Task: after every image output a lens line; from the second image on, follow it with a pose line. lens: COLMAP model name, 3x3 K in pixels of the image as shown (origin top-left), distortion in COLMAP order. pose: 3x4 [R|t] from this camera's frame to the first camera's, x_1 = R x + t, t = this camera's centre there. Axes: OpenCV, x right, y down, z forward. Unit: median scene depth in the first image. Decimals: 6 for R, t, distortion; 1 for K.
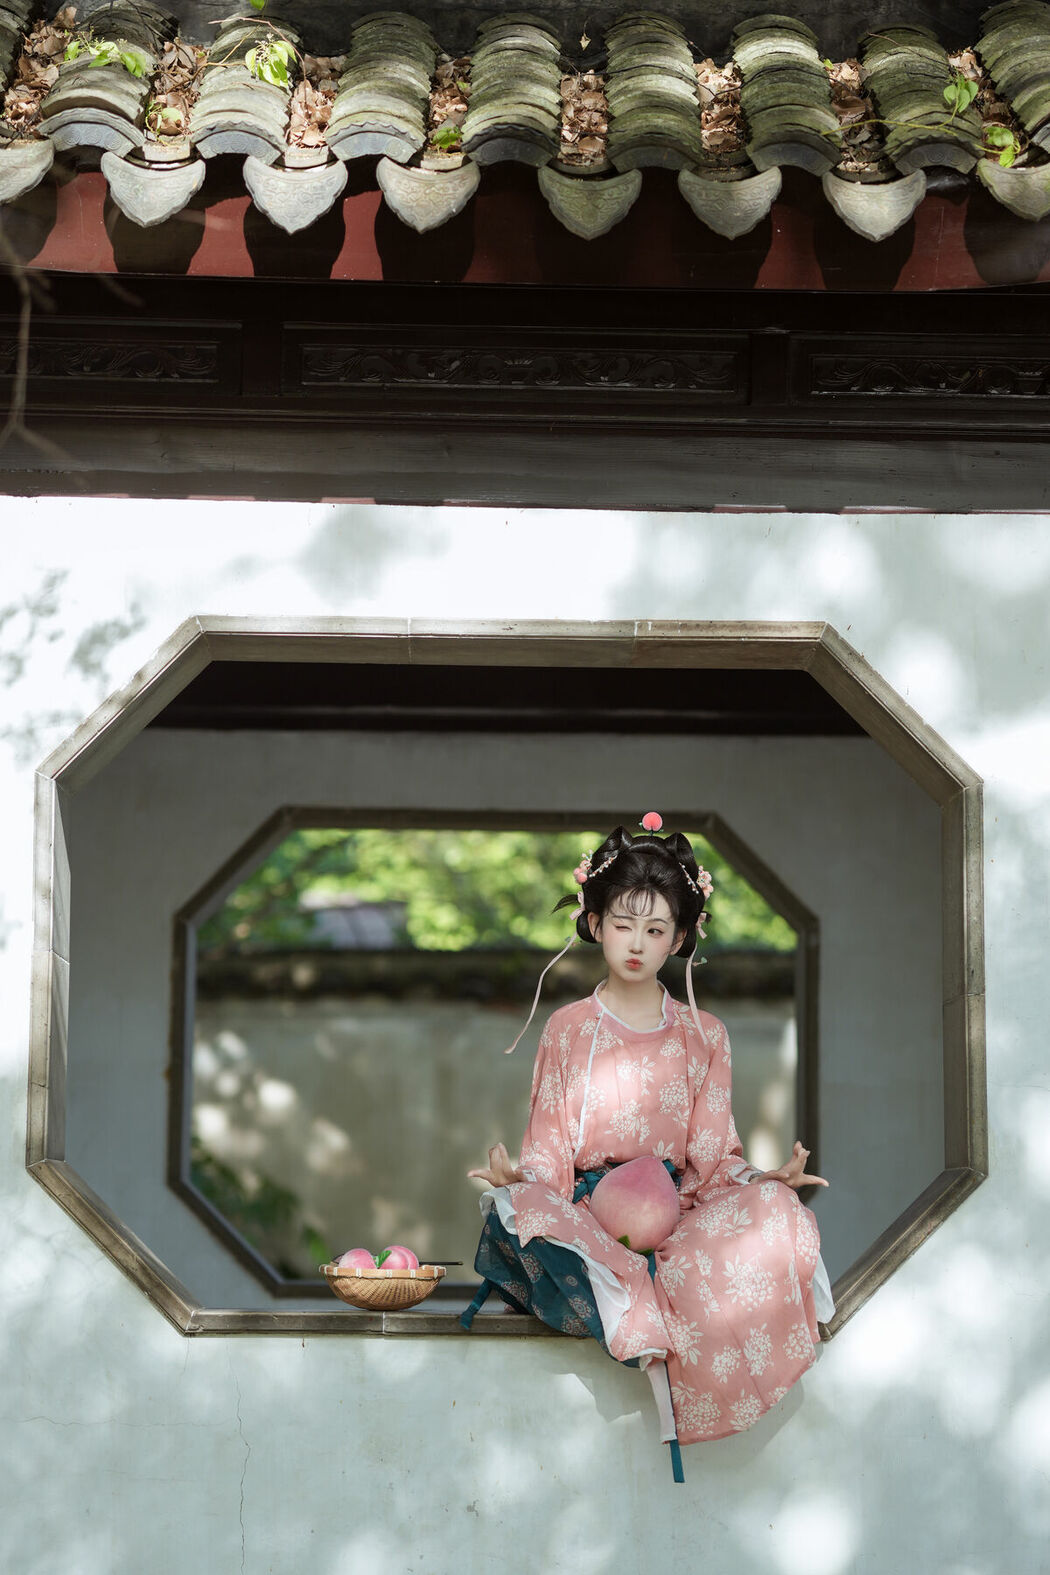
lens RADIAL K [[3796.0, 0, 525.0], [0, 3796.0, 787.5], [0, 0, 1]] dist [0.117653, -0.084538]
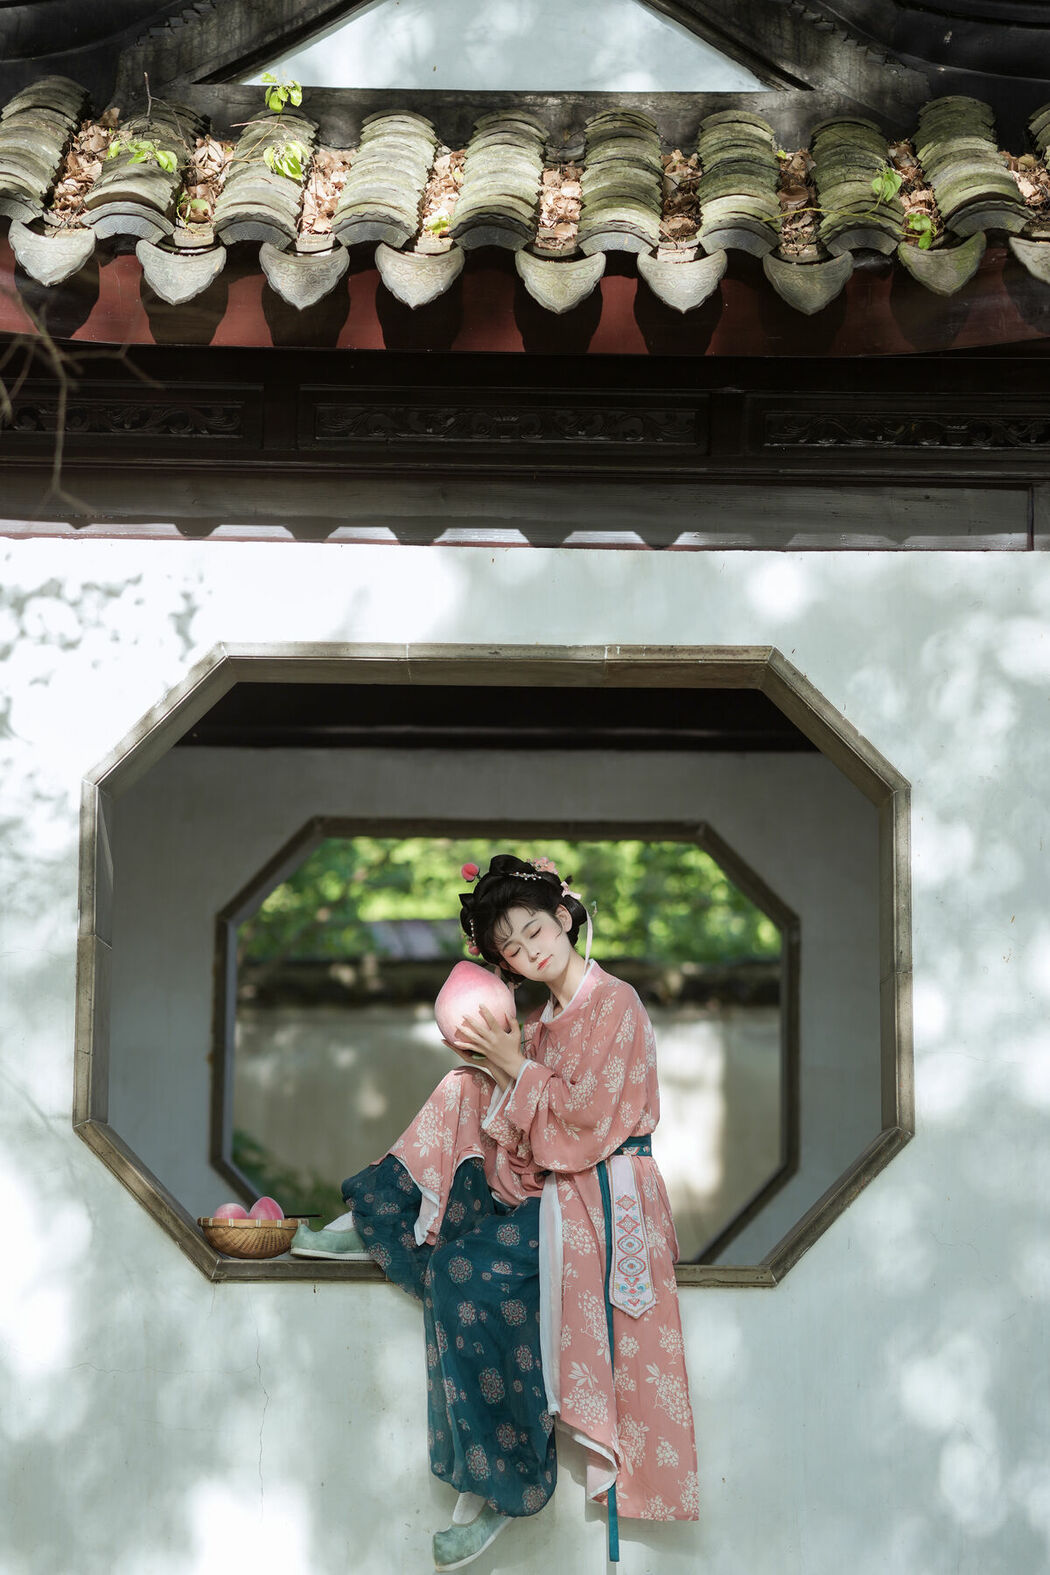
lens RADIAL K [[3675.2, 0, 525.0], [0, 3675.2, 787.5], [0, 0, 1]] dist [0.108464, -0.127614]
pose [[0.999853, -0.002393, -0.016958, 0.023333], [0.002266, 0.999969, -0.007516, 0.006942], [0.016975, 0.007477, 0.999828, -0.103843]]
